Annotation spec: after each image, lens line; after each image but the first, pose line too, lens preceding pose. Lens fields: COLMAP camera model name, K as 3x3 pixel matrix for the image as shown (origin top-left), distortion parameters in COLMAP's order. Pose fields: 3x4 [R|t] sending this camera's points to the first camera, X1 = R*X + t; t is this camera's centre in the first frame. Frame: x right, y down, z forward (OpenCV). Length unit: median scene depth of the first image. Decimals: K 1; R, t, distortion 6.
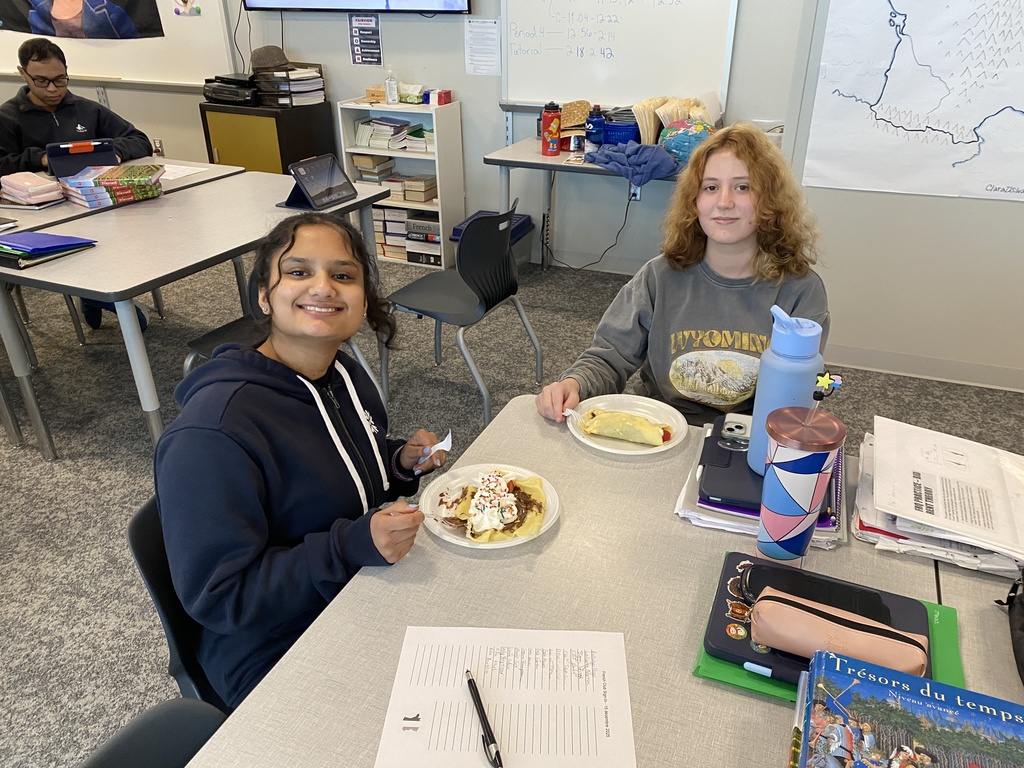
lens RADIAL K [[773.2, 0, 515.1], [0, 773.2, 385.8], [0, 0, 1]] dist [-0.009623, -0.010209]
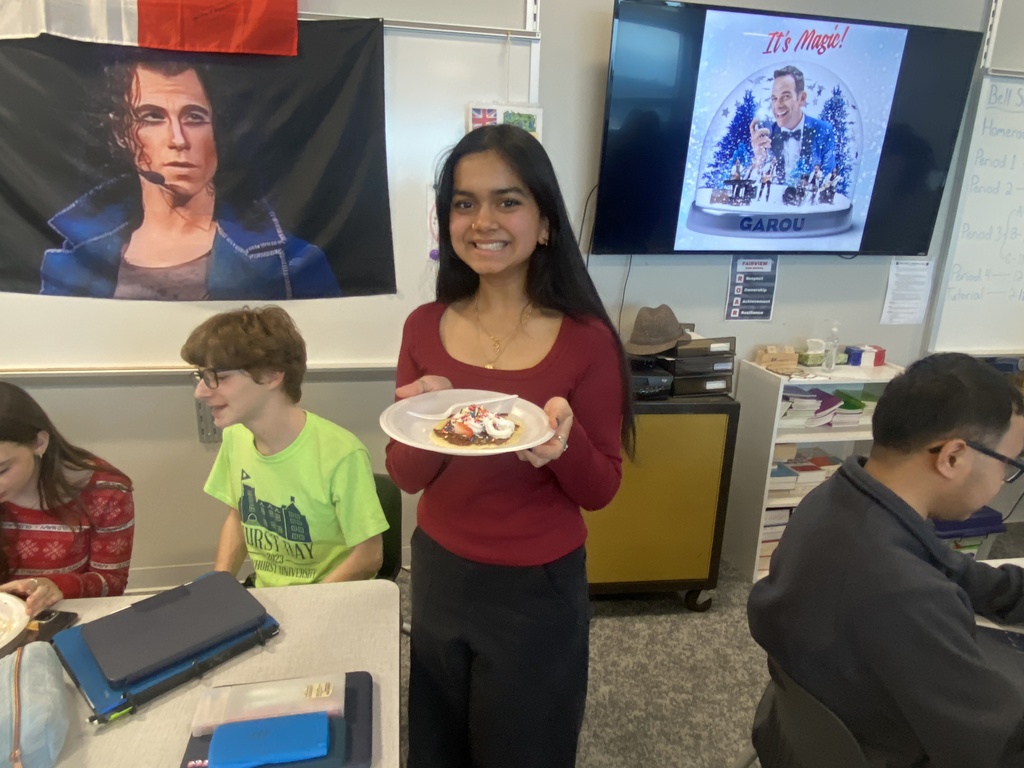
lens RADIAL K [[631.2, 0, 510.1], [0, 631.2, 382.2], [0, 0, 1]] dist [-0.000350, -0.002076]
pose [[0.857885, -0.126027, 0.498147, -0.703087], [0.222479, 0.964976, -0.139011, -0.332254], [-0.463181, 0.230083, 0.855877, 0.617908]]
